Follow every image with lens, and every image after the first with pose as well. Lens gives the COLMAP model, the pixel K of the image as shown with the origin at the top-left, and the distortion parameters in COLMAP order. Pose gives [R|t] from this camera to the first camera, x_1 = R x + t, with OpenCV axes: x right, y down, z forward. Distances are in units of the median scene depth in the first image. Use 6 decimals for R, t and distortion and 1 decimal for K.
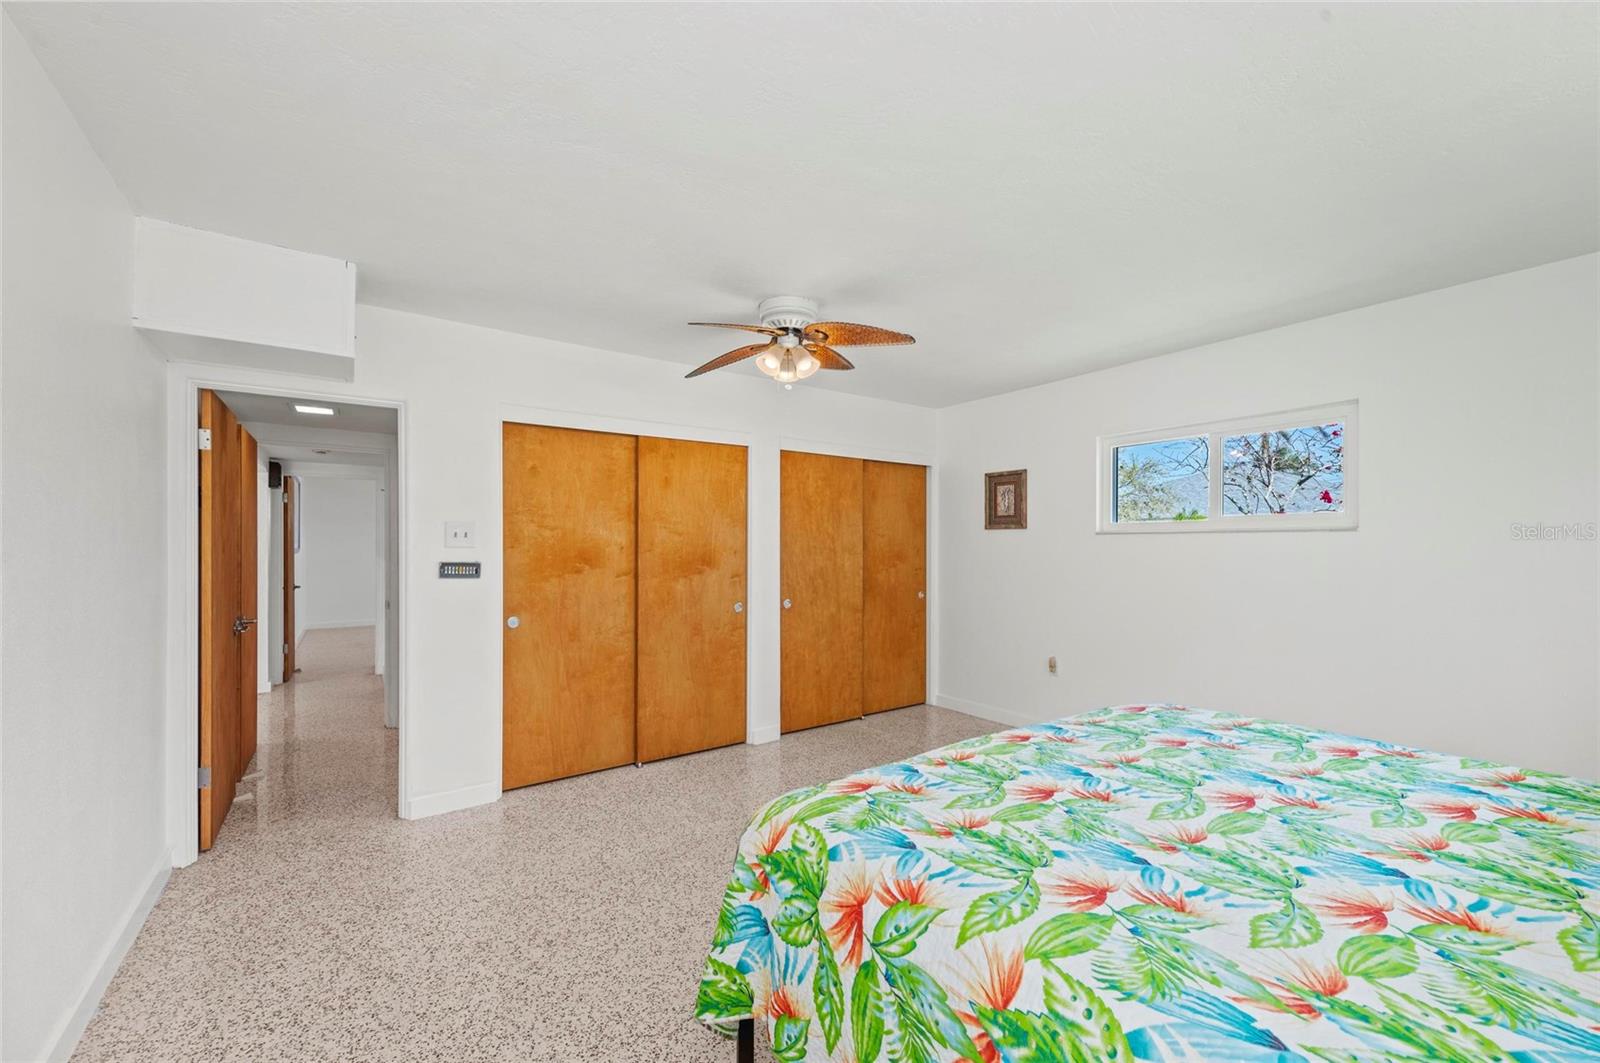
lens RADIAL K [[629.7, 0, 797.9], [0, 629.7, 533.1], [0, 0, 1]] dist [0.007713, -0.003380]
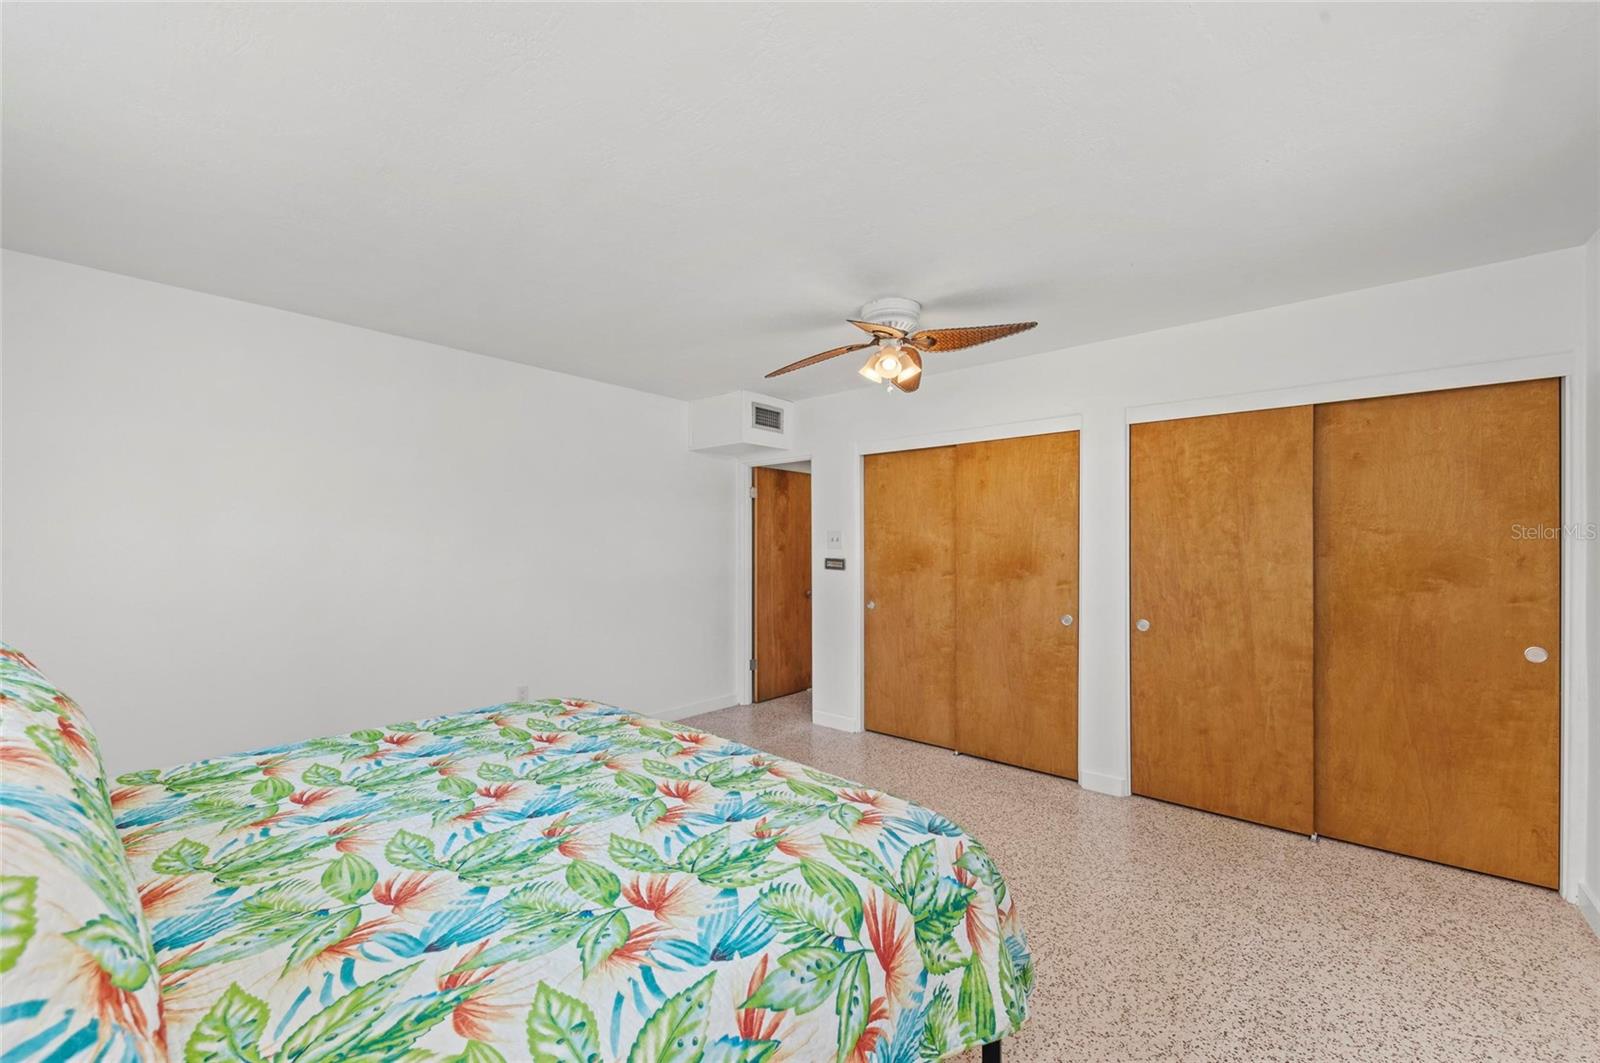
lens RADIAL K [[629.7, 0, 803.5], [0, 629.7, 548.0], [0, 0, 1]] dist [0.007713, -0.003380]
pose [[0.244229, 0.002260, -0.969715, 0.692415], [0.014170, 0.999882, 0.005900, 0.009851], [0.969614, -0.015182, 0.244168, 0.471447]]
